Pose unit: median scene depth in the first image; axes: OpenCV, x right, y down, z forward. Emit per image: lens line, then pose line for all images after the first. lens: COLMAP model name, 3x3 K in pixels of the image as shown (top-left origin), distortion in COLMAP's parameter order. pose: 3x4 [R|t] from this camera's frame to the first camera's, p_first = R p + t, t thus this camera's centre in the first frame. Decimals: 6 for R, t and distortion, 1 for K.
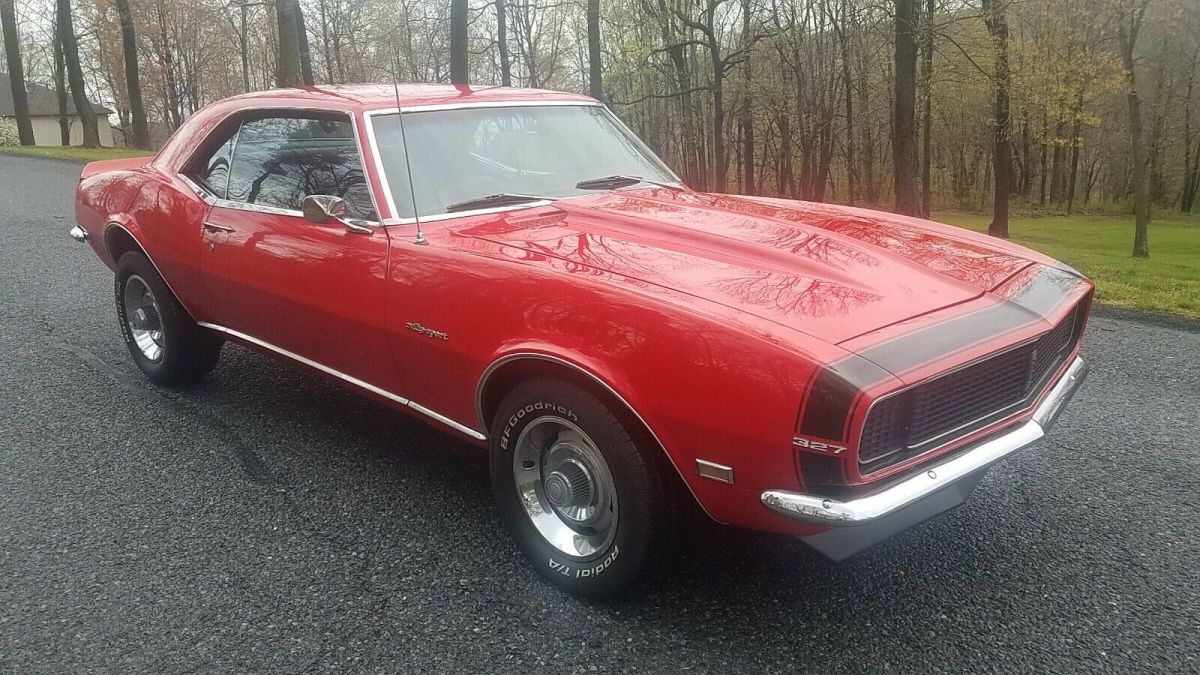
lens RADIAL K [[931.2, 0, 600.0], [0, 931.2, 337.5], [0, 0, 1]] dist [0.080810, -0.145198]
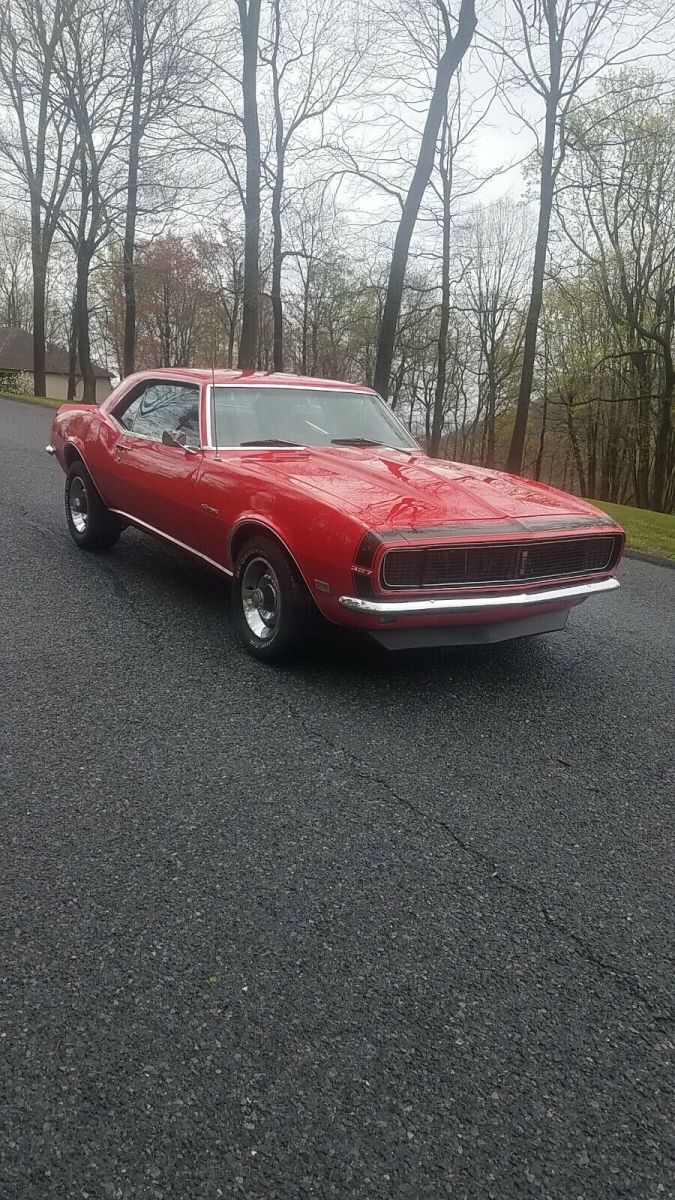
lens RADIAL K [[931.2, 0, 337.5], [0, 931.2, 600.0], [0, 0, 1]] dist [0.080810, -0.145198]
pose [[0.967096, 0.134276, -0.216089, 0.412956], [-0.141186, 0.989841, -0.016790, 0.145680], [0.211639, 0.046746, 0.976229, -0.603925]]
